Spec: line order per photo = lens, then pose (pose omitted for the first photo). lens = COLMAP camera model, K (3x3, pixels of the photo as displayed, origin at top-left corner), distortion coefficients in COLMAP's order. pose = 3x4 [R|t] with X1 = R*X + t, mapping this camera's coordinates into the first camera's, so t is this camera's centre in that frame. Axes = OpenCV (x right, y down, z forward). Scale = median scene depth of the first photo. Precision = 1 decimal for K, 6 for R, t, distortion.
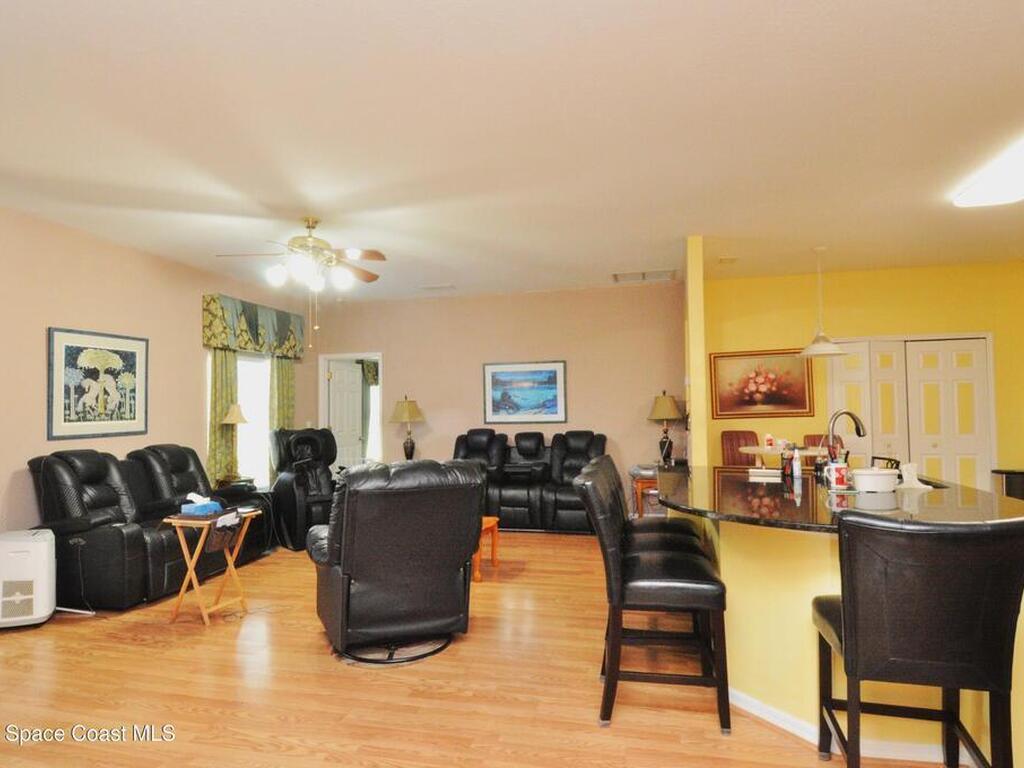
lens RADIAL K [[604.5, 0, 516.6], [0, 604.5, 390.4], [0, 0, 1]] dist [0.016060, -0.004561]
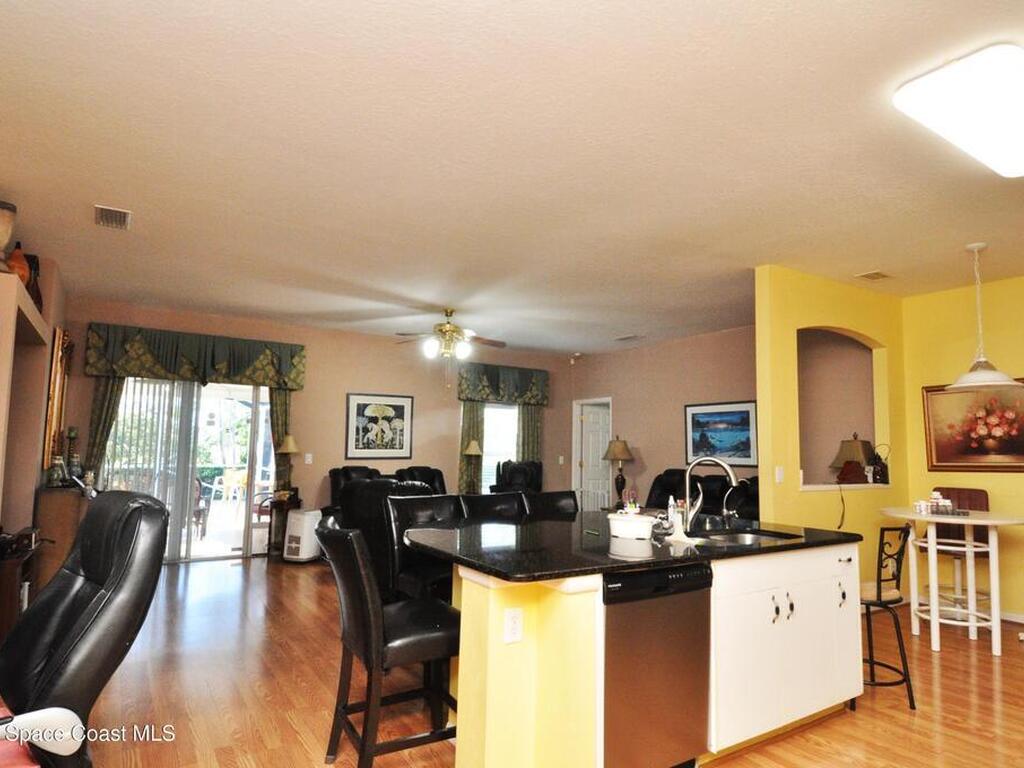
lens RADIAL K [[604.5, 0, 509.8], [0, 604.5, 383.7], [0, 0, 1]] dist [0.016060, -0.004561]
pose [[0.722518, -0.047324, -0.689731, 0.507633], [-0.004225, 0.997334, -0.072855, -0.005578], [0.691340, 0.055553, 0.720391, 0.060130]]
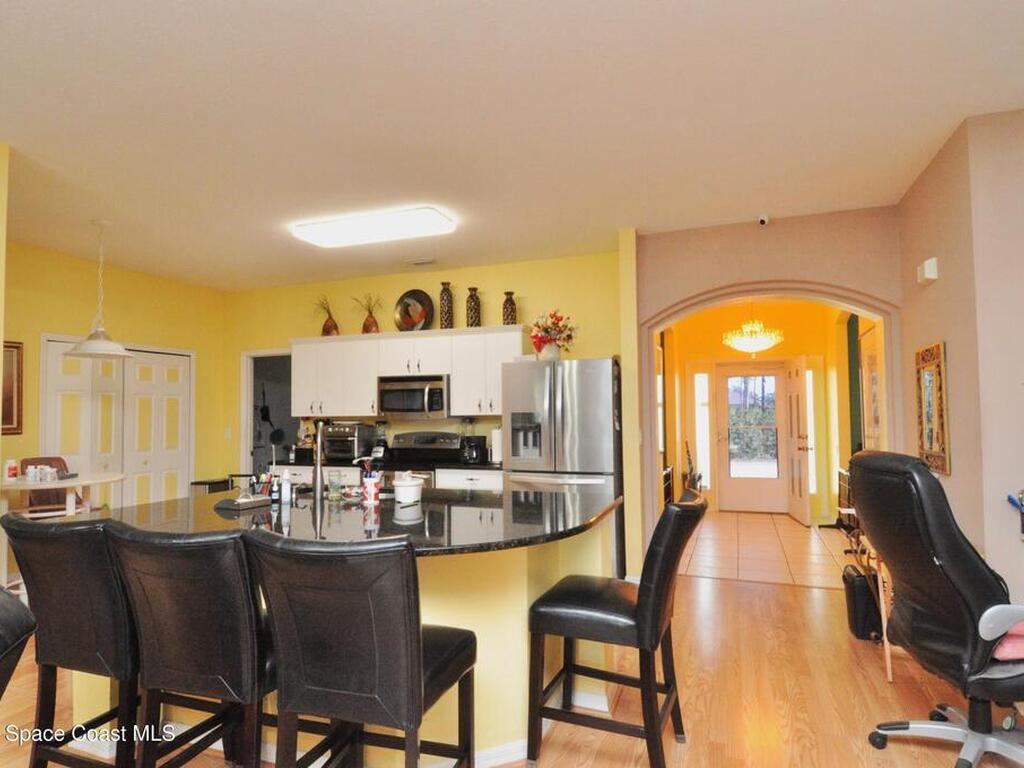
lens RADIAL K [[604.5, 0, 501.5], [0, 604.5, 386.9], [0, 0, 1]] dist [0.016060, -0.004561]
pose [[0.129290, 0.060964, 0.989731, -0.187842], [-0.027631, 0.997942, -0.057860, 0.012156], [-0.991222, -0.019866, 0.130708, 0.325273]]
